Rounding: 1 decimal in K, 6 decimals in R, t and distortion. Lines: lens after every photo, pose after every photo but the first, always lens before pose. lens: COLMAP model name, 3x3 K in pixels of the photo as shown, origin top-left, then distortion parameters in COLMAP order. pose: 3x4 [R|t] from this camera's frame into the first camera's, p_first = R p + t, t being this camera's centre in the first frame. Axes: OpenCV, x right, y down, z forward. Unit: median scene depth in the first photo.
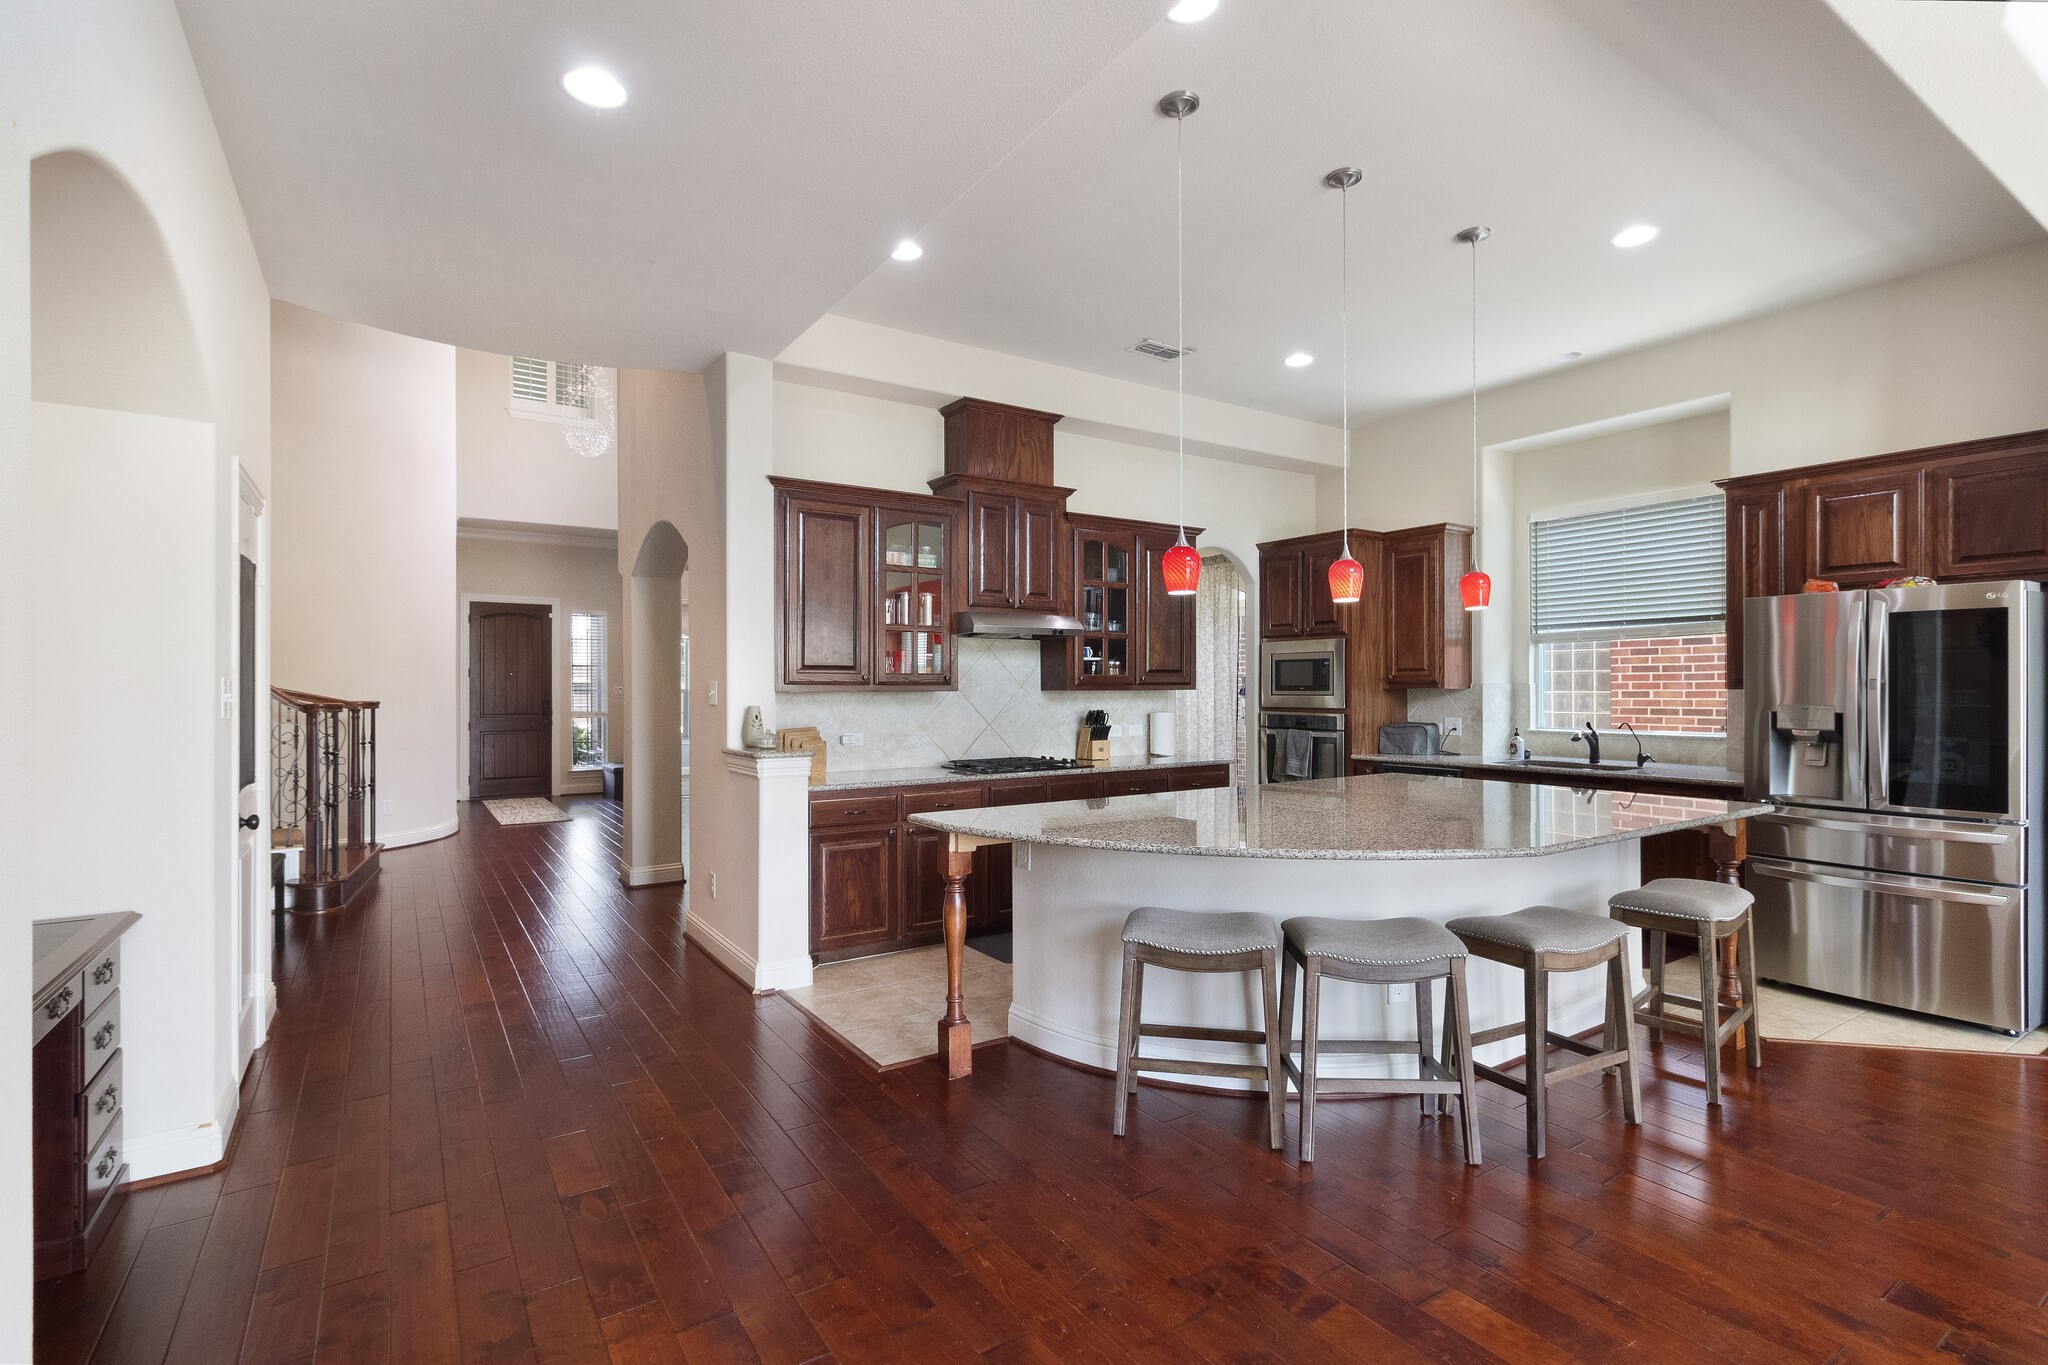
lens RADIAL K [[955.1, 0, 1032.2], [0, 955.1, 690.8], [0, 0, 1]] dist [0.005330, 0.000241]
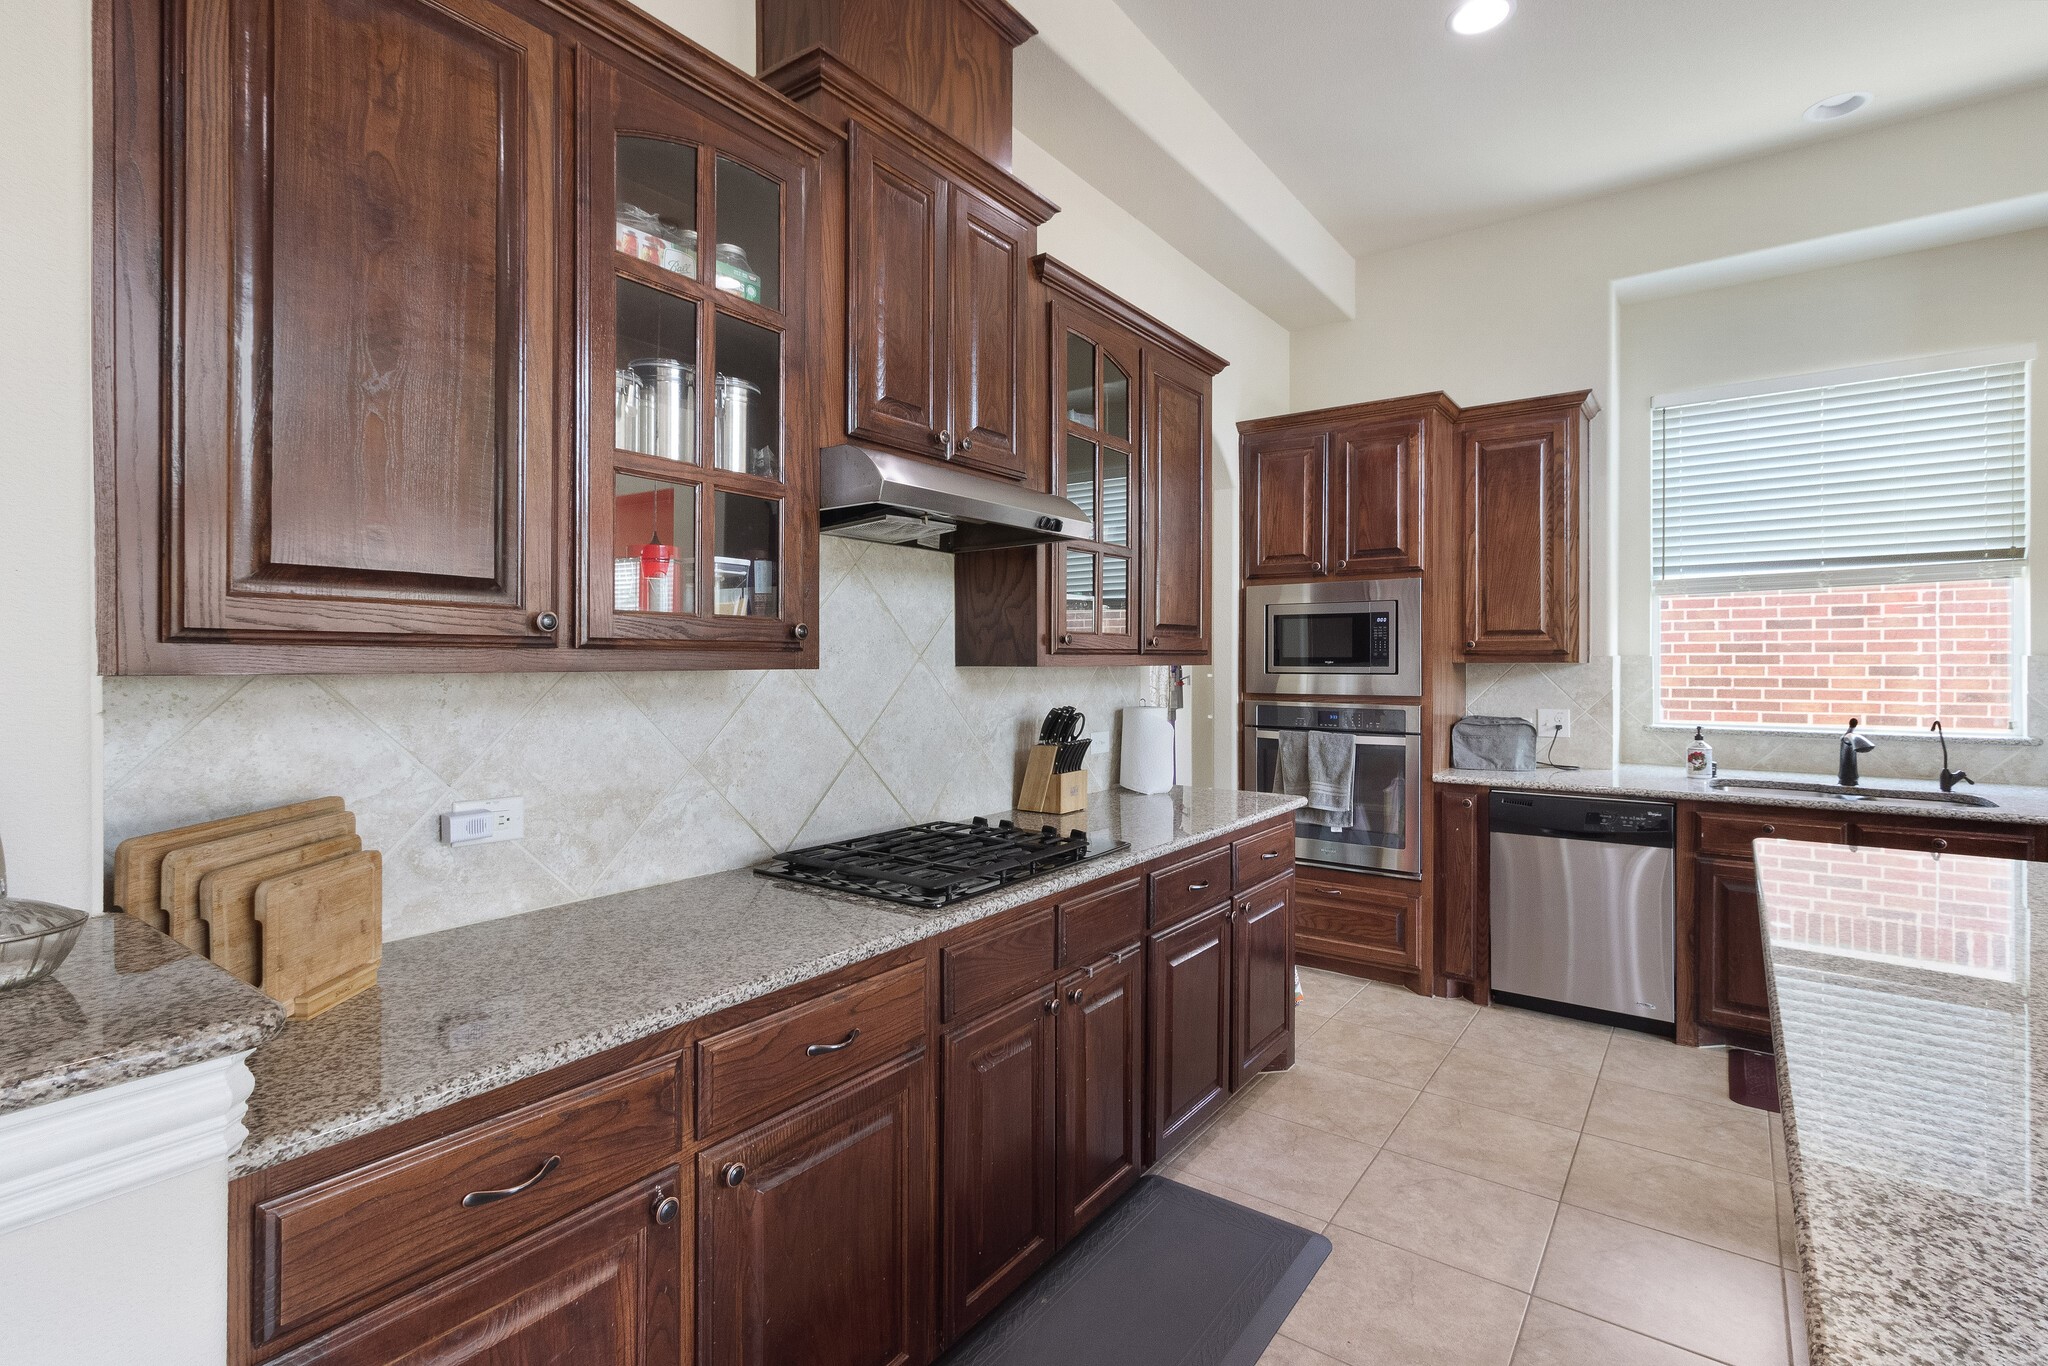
lens RADIAL K [[950.6, 0, 1025.7], [0, 950.6, 663.9], [0, 0, 1]] dist [0.000873, 0.000597]
pose [[0.939636, 0.001078, 0.342174, -0.115172], [-0.000773, 0.999999, -0.001029, -0.000930], [-0.342175, 0.000702, 0.939636, 0.581221]]
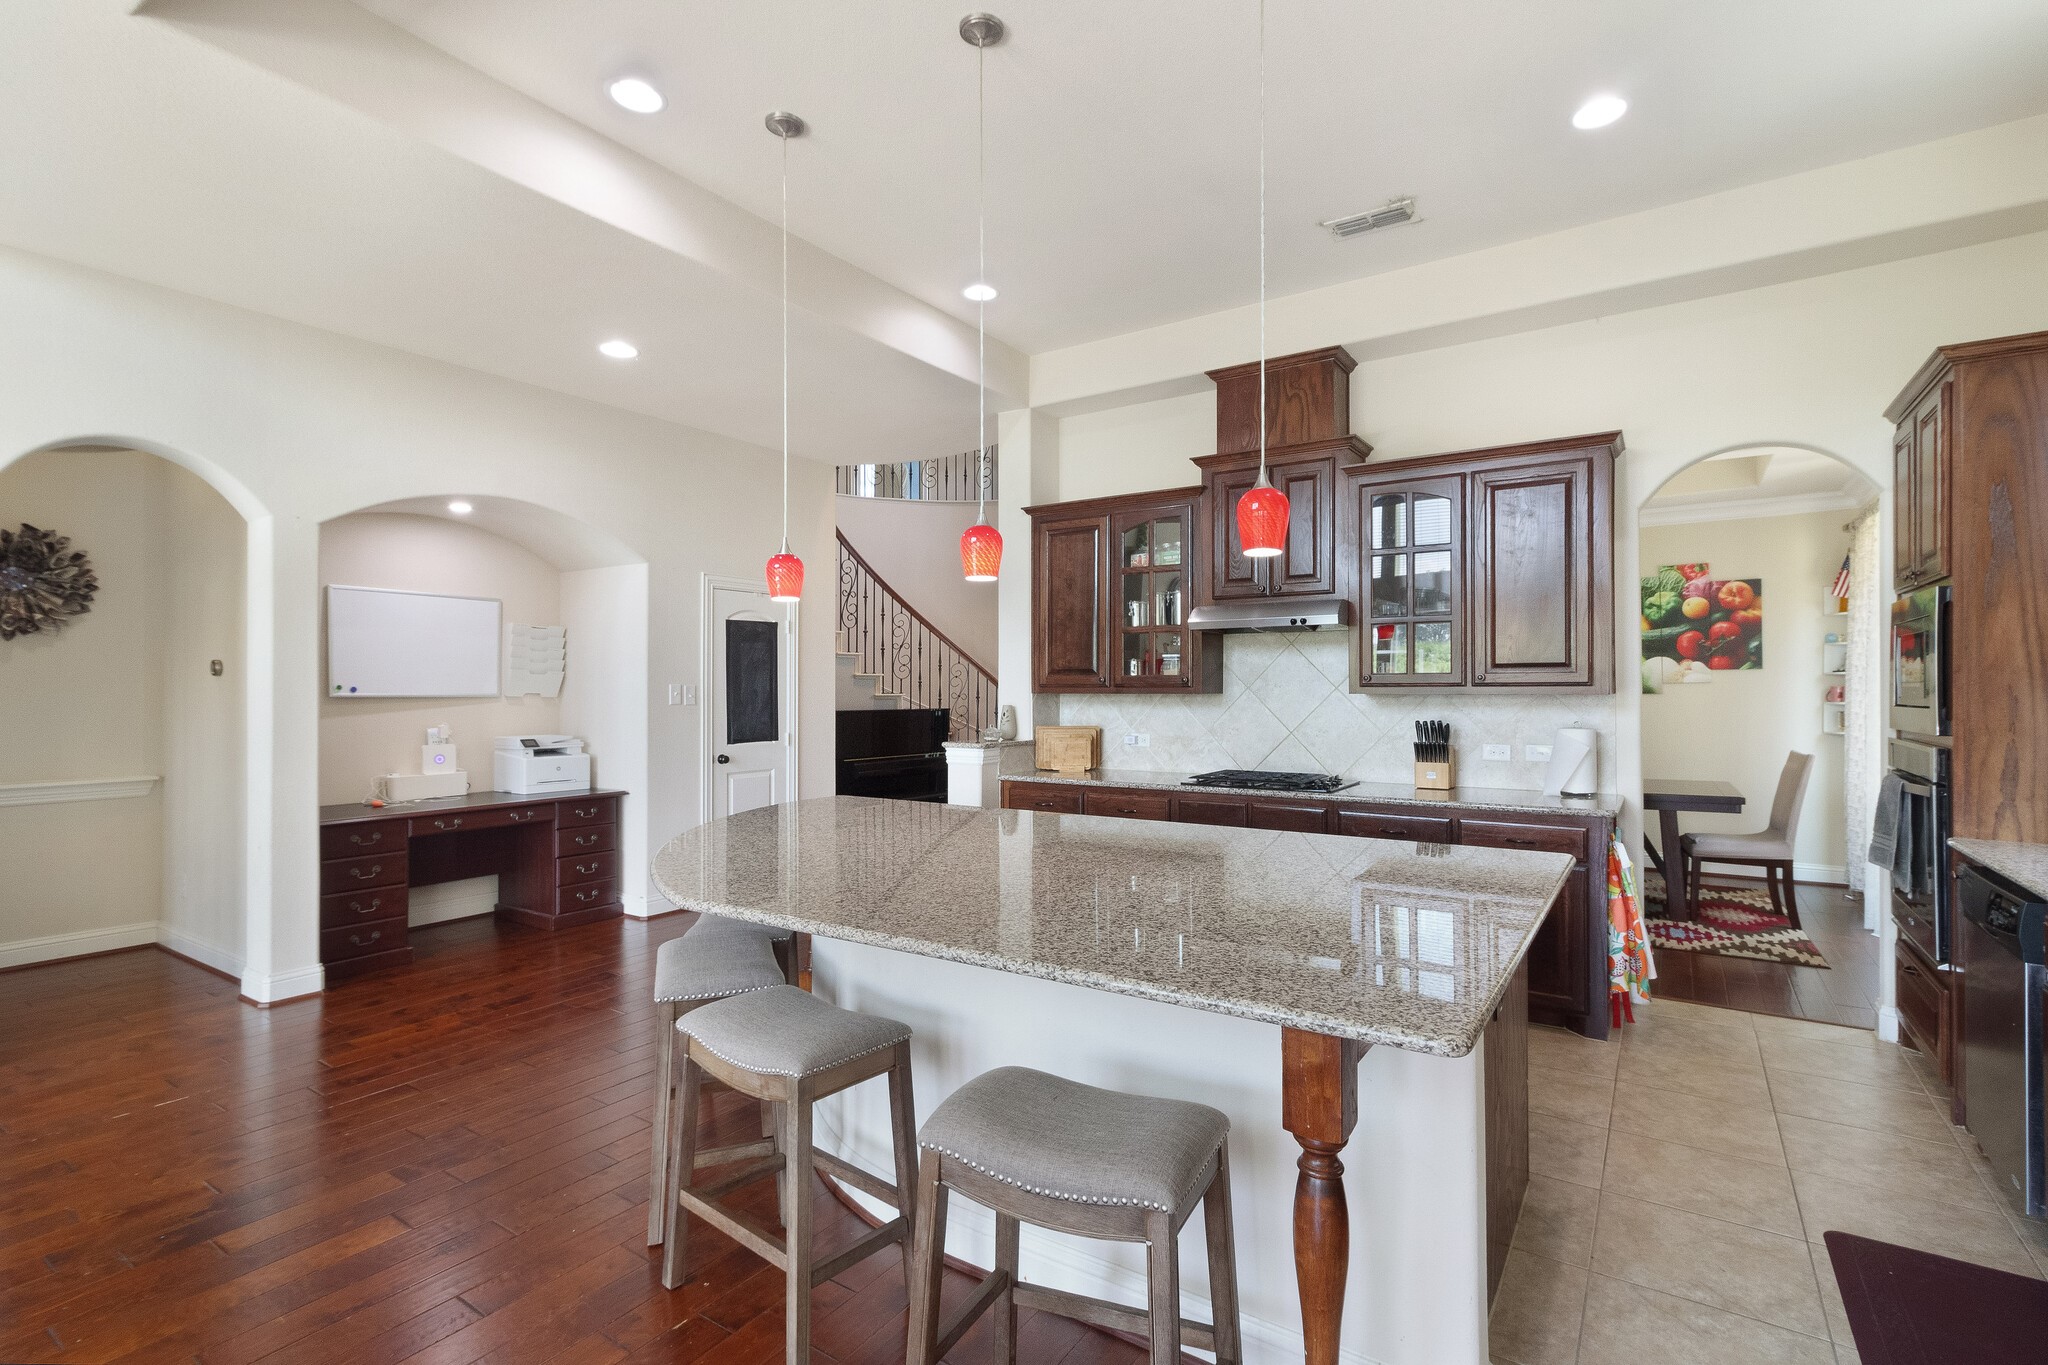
lens RADIAL K [[951.5, 0, 1040.4], [0, 951.5, 686.5], [0, 0, 1]] dist [0.007366, 0.000064]
pose [[0.391409, -0.001138, -0.920216, 0.641984], [-0.003403, 0.999991, -0.002684, -0.003109], [0.920210, 0.004182, 0.391402, 0.453290]]
